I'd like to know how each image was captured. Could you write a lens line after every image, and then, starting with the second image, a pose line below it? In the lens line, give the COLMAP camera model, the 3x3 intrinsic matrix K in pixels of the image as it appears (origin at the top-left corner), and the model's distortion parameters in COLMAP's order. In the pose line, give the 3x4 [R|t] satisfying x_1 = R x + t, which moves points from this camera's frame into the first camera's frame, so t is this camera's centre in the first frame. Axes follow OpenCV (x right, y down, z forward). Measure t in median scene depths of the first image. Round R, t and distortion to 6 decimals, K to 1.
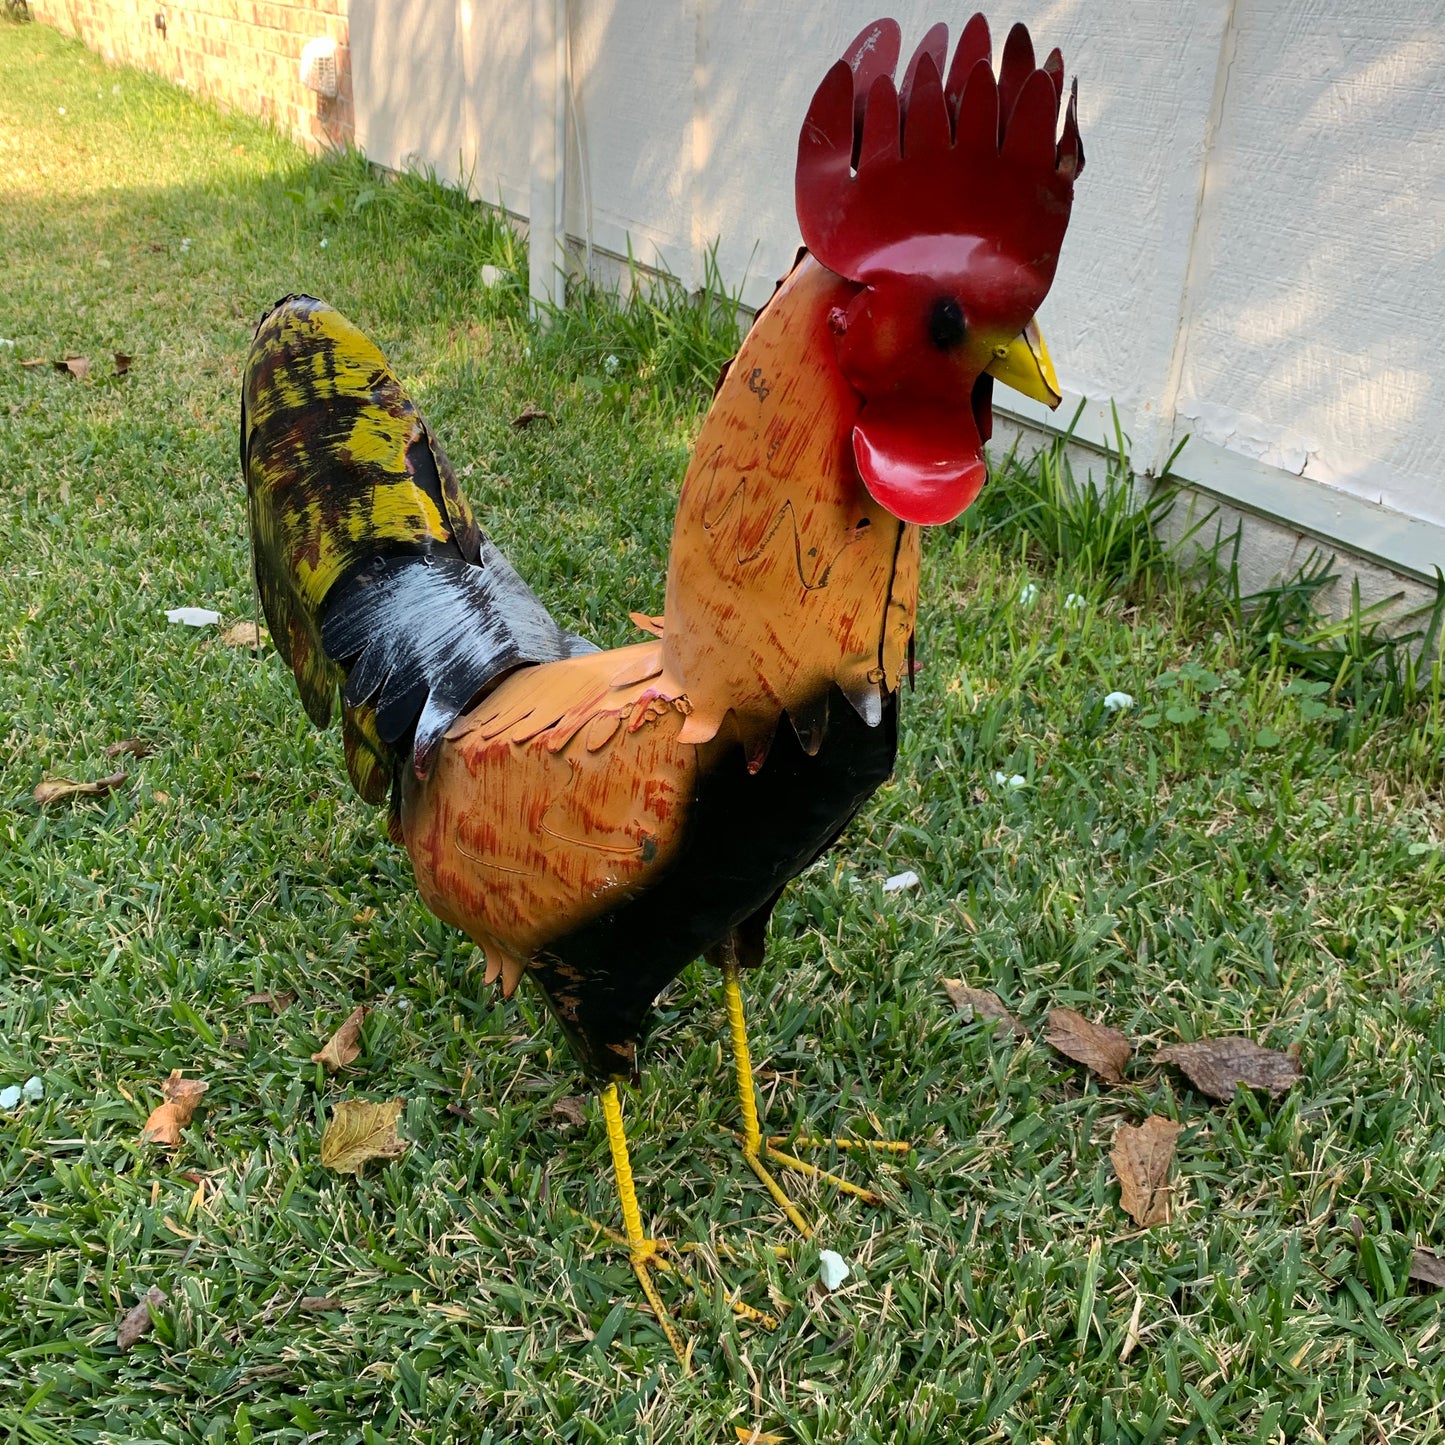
lens RADIAL K [[1509.1, 0, 723.3], [0, 1509.1, 723.3], [0, 0, 1]] dist [0.012753, 0.000000]
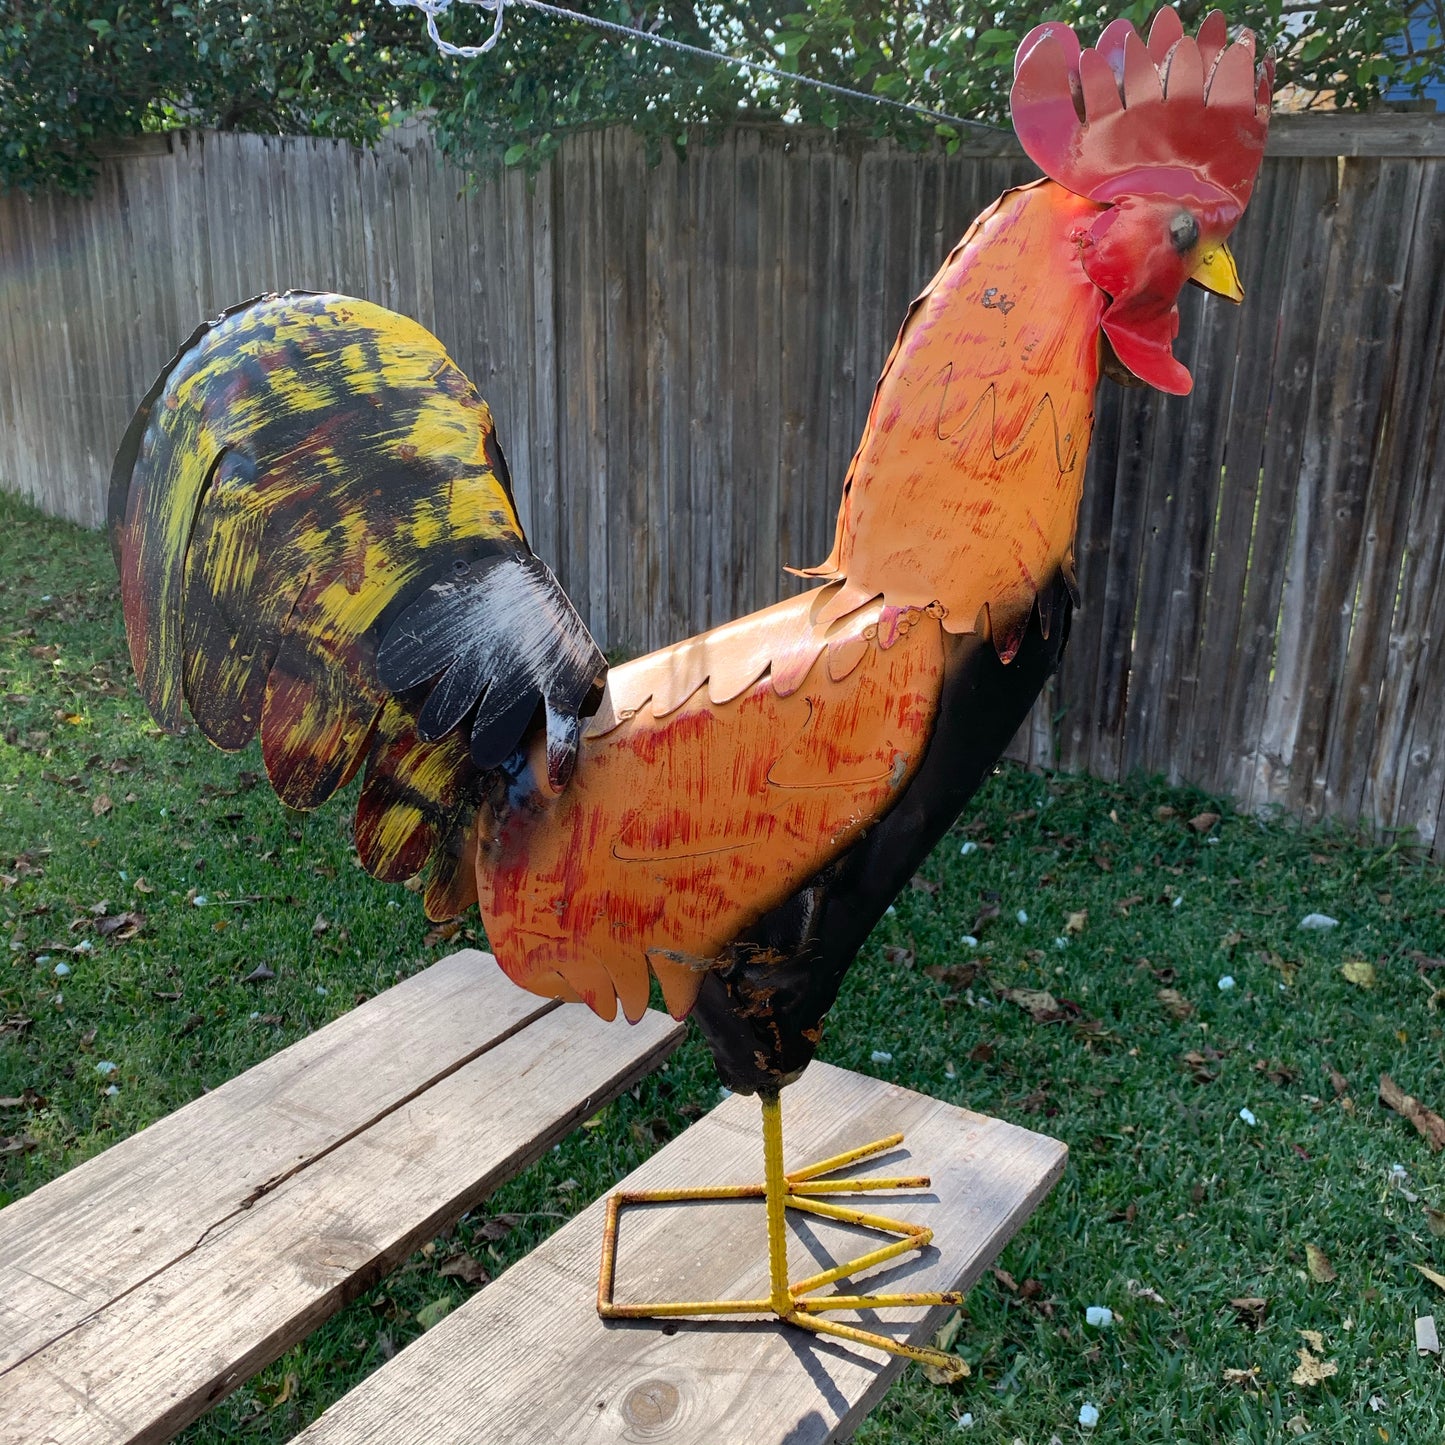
lens RADIAL K [[1509.1, 0, 727.8], [0, 1509.1, 719.5], [0, 0, 1]] dist [0.012753, 0.000000]
pose [[0.776443, -0.108989, 0.620692, -0.668399], [0.244946, 0.959680, -0.137898, 0.142324], [-0.580636, 0.259106, 0.771833, 0.241253]]
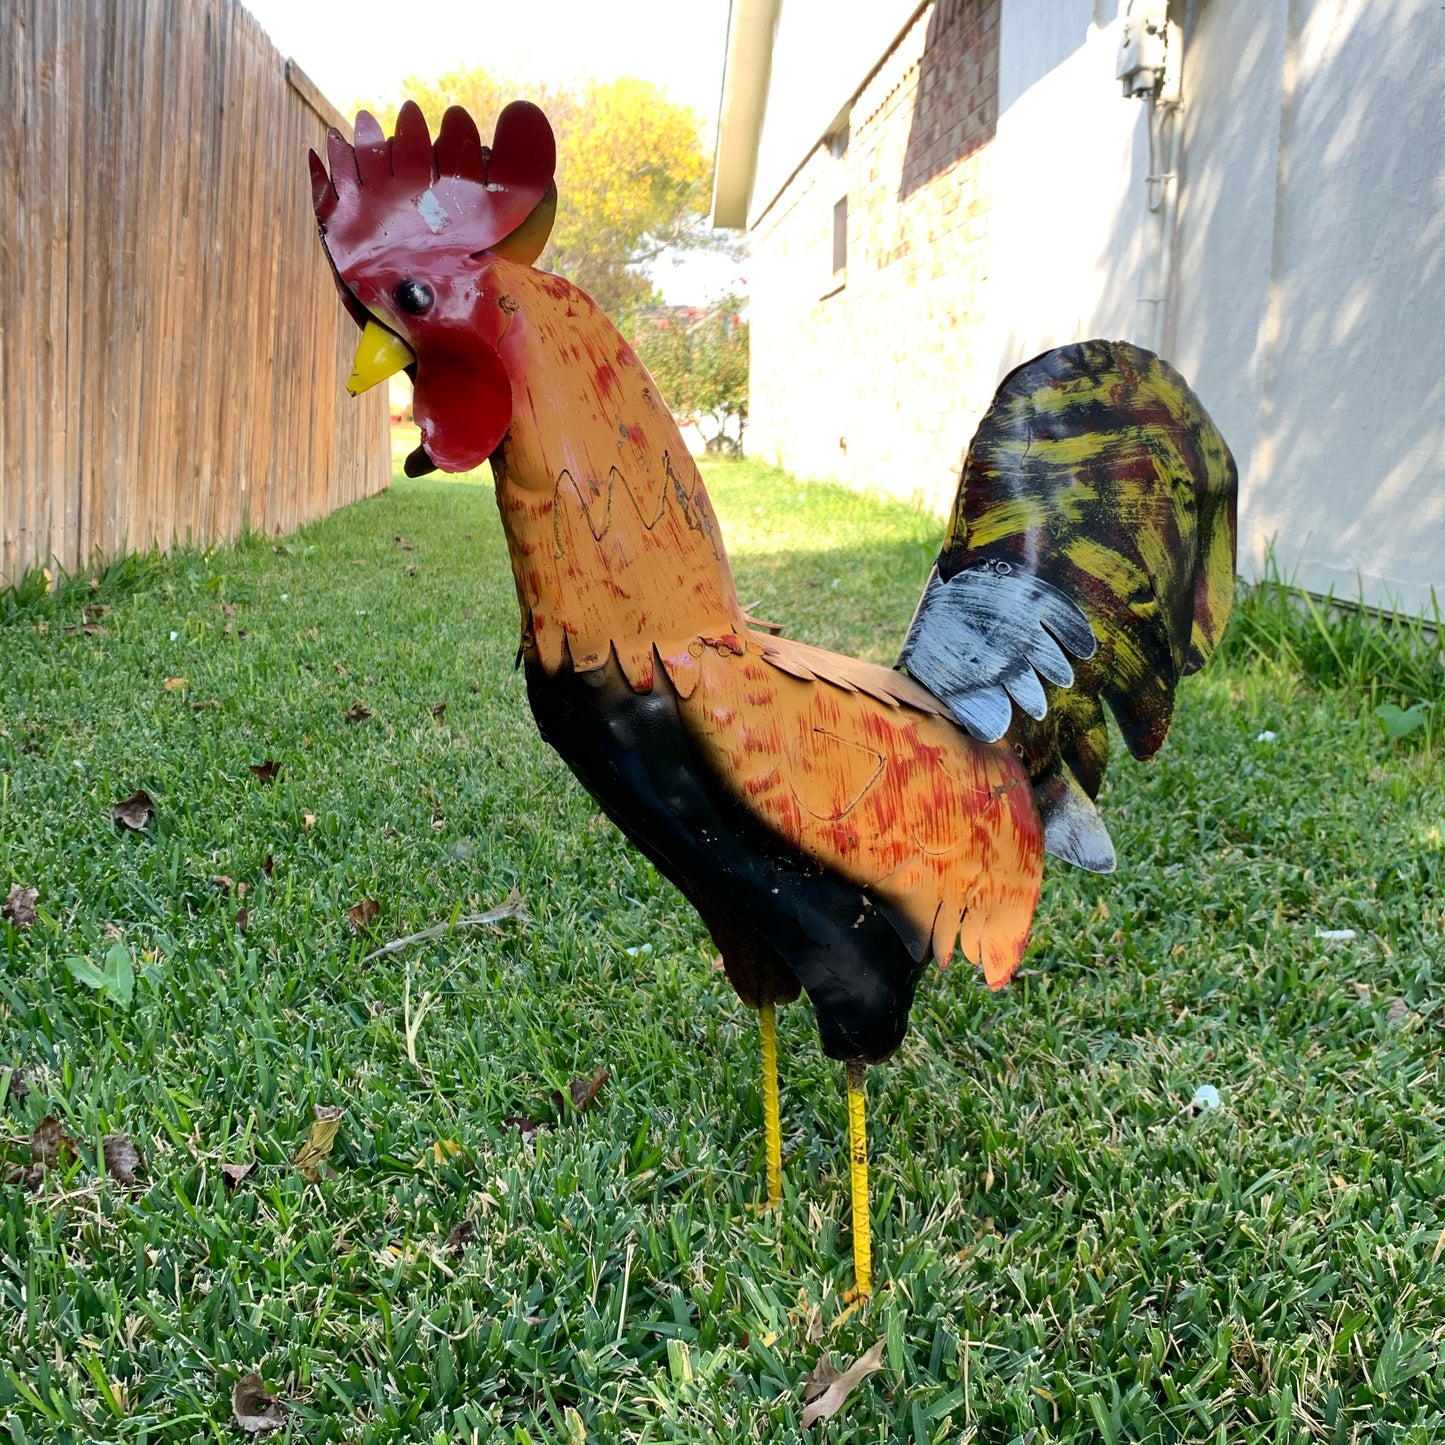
lens RADIAL K [[1509.1, 0, 731.1], [0, 1509.1, 709.5], [0, 0, 1]] dist [0.012753, 0.000000]
pose [[0.920495, 0.038616, -0.388843, 0.201664], [-0.145355, 0.957534, -0.249001, 0.445747], [0.362714, 0.285724, 0.887017, -0.371331]]
